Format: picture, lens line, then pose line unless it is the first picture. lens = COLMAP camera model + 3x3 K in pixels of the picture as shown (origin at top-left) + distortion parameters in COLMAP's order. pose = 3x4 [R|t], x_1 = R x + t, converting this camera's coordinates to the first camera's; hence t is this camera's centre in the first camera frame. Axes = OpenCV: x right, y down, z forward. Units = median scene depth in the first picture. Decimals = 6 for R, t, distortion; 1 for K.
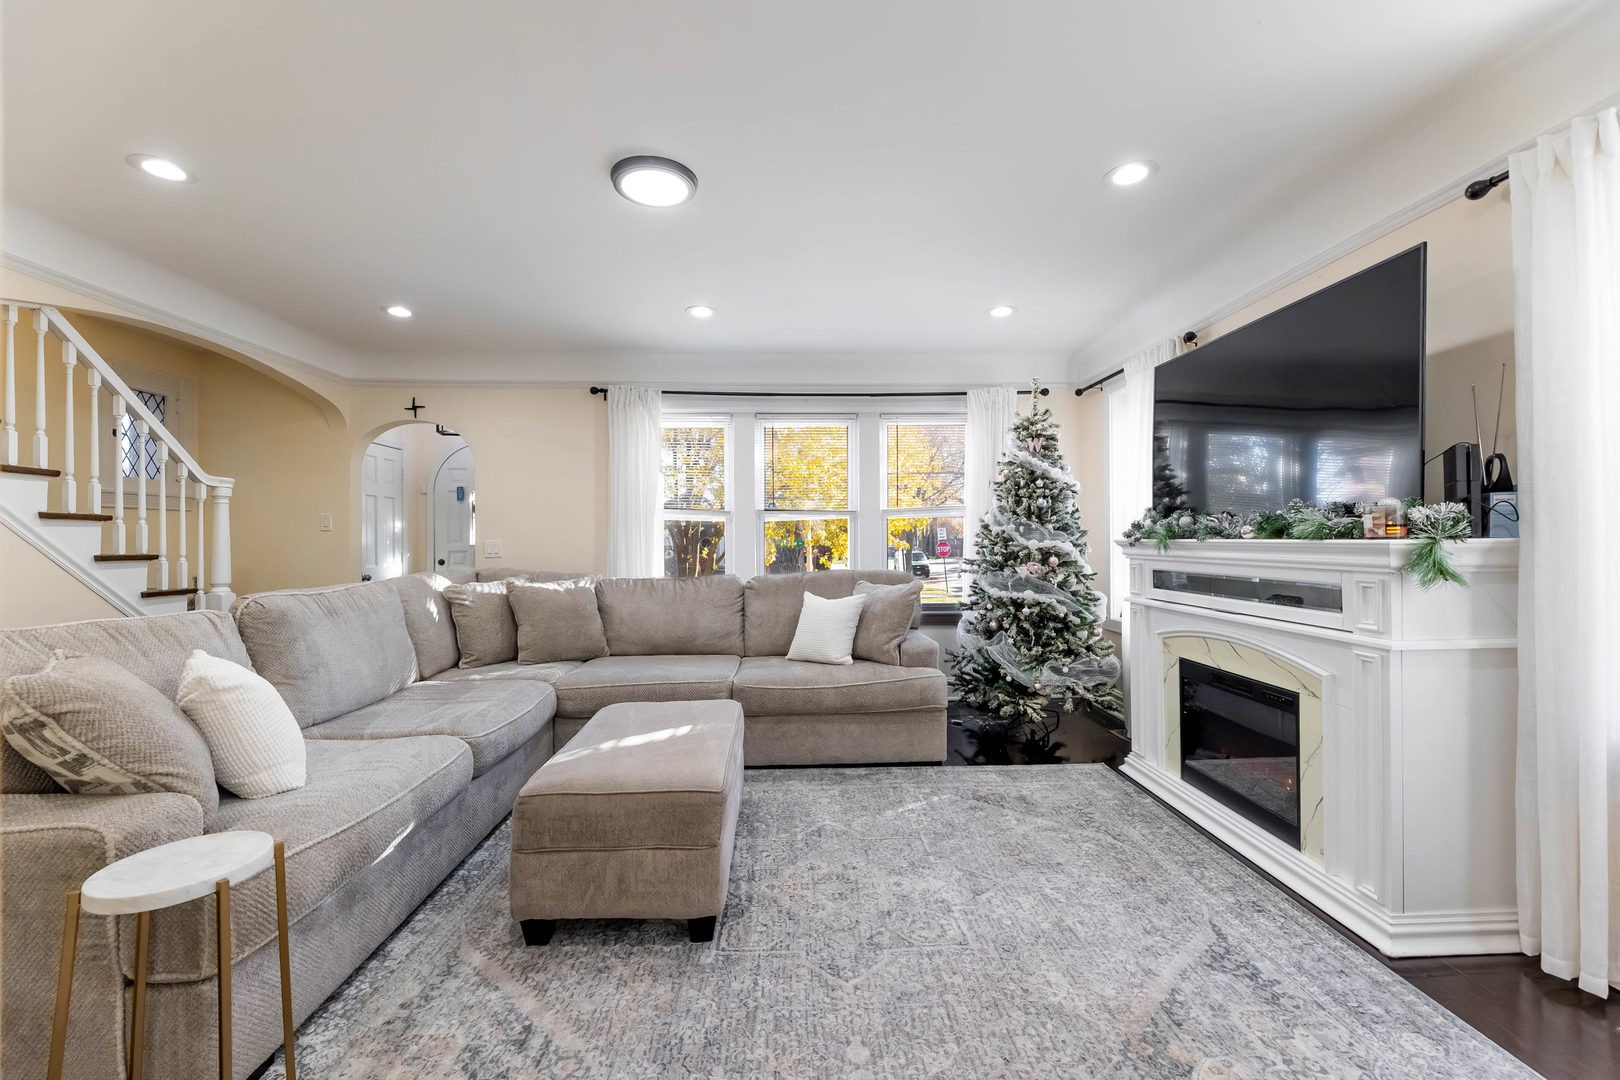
lens RADIAL K [[648.7, 0, 806.4], [0, 648.7, 539.9], [0, 0, 1]] dist [-0.002604, -0.000105]
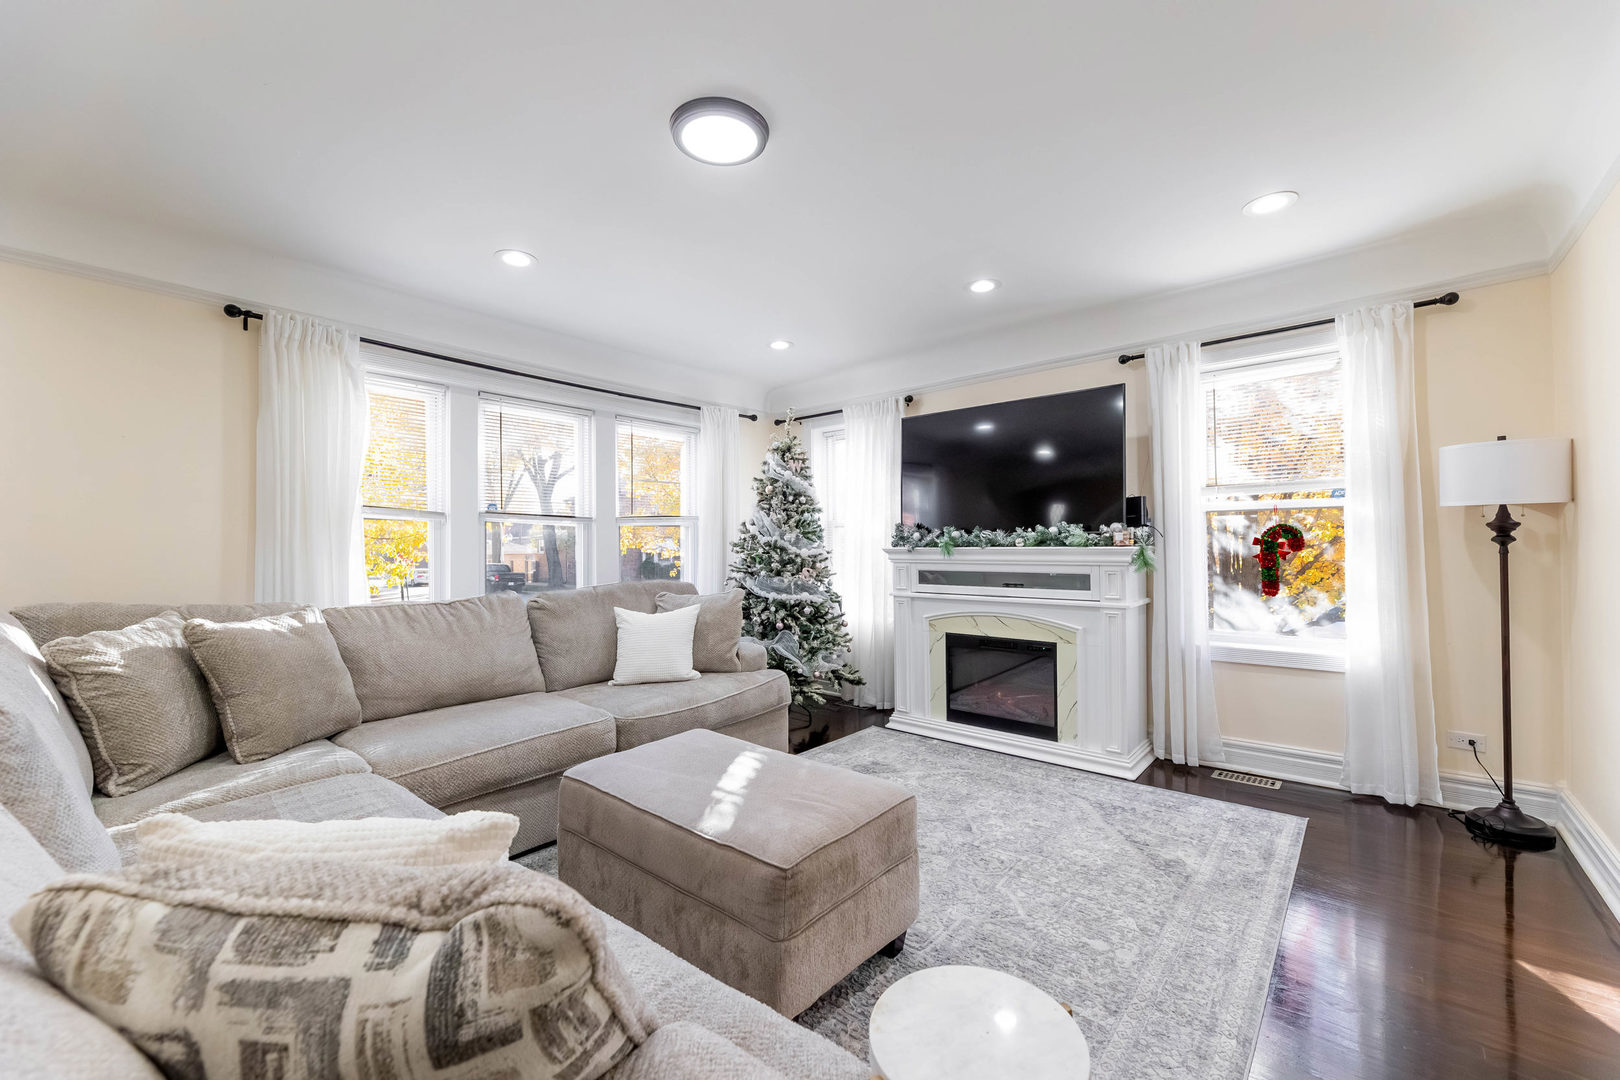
lens RADIAL K [[648.7, 0, 806.4], [0, 648.7, 539.9], [0, 0, 1]] dist [-0.002604, -0.000105]
pose [[0.678876, 0.008362, 0.734206, -0.509467], [0.003871, 0.999880, -0.014968, 0.002045], [-0.734243, 0.013004, 0.678762, 0.217898]]
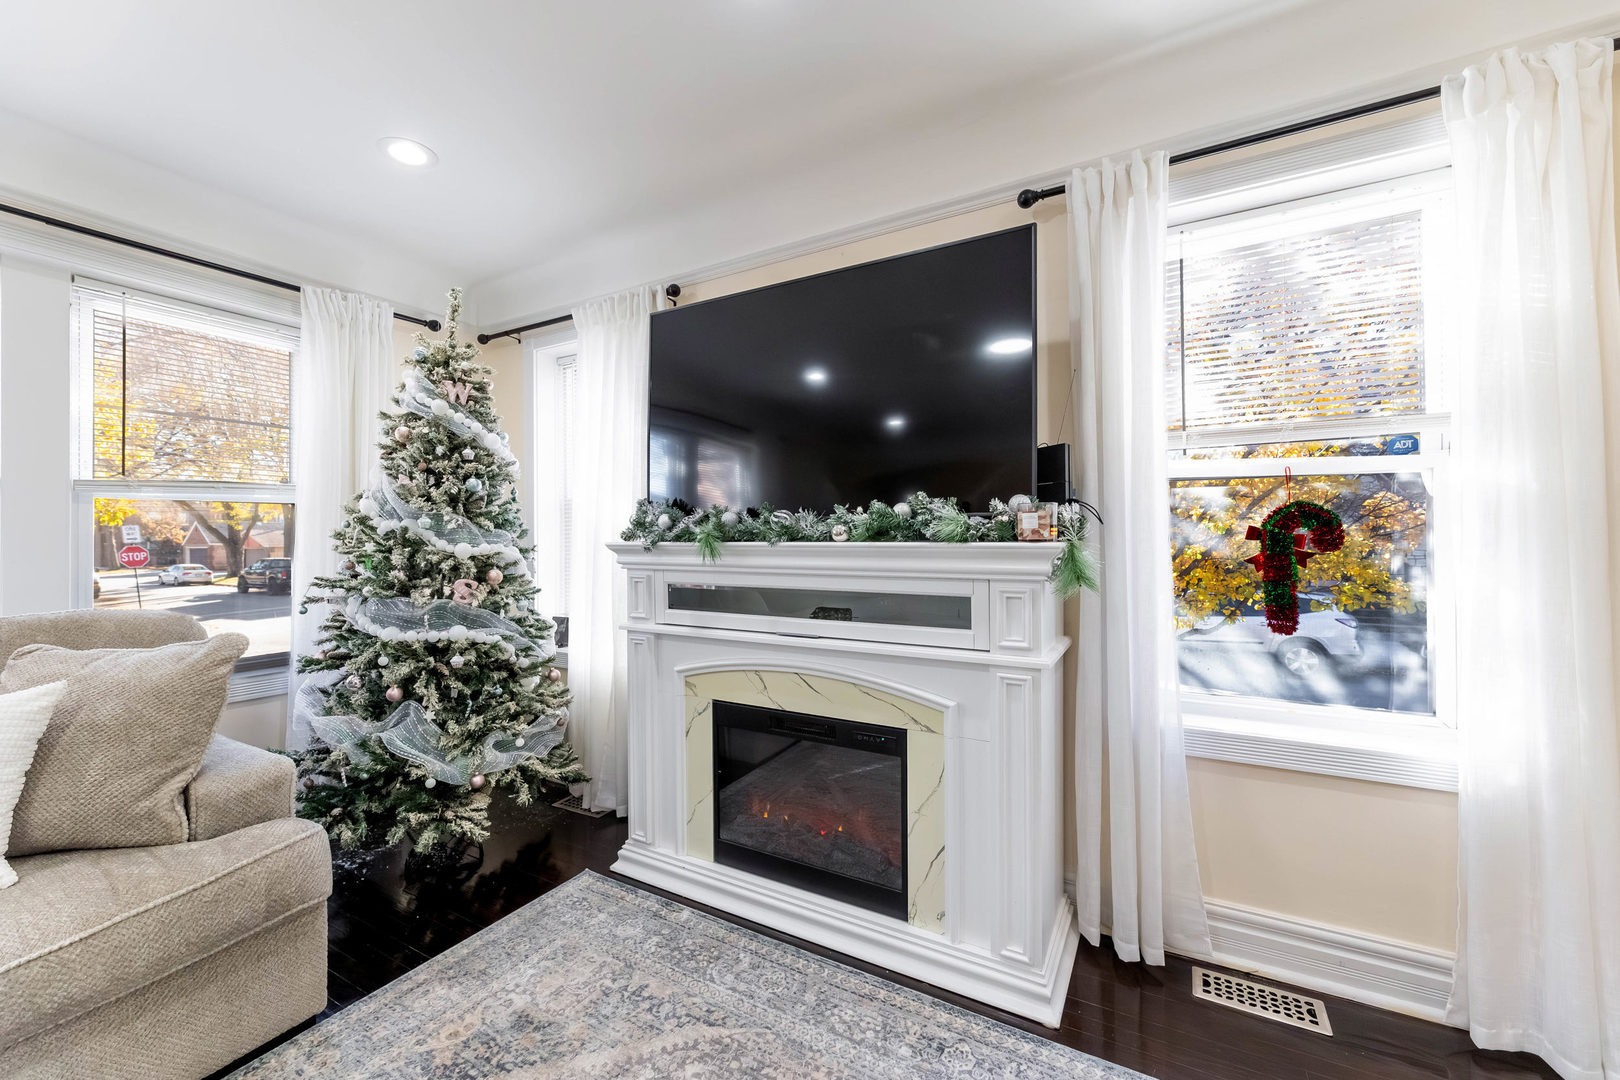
lens RADIAL K [[644.3, 0, 792.8], [0, 644.3, 535.6], [0, 0, 1]] dist [0.001193, -0.000020]
pose [[0.528602, 0.008283, 0.848829, -0.007277], [0.001130, 0.999945, -0.010461, -0.000505], [-0.848869, 0.006489, 0.528564, 0.416026]]
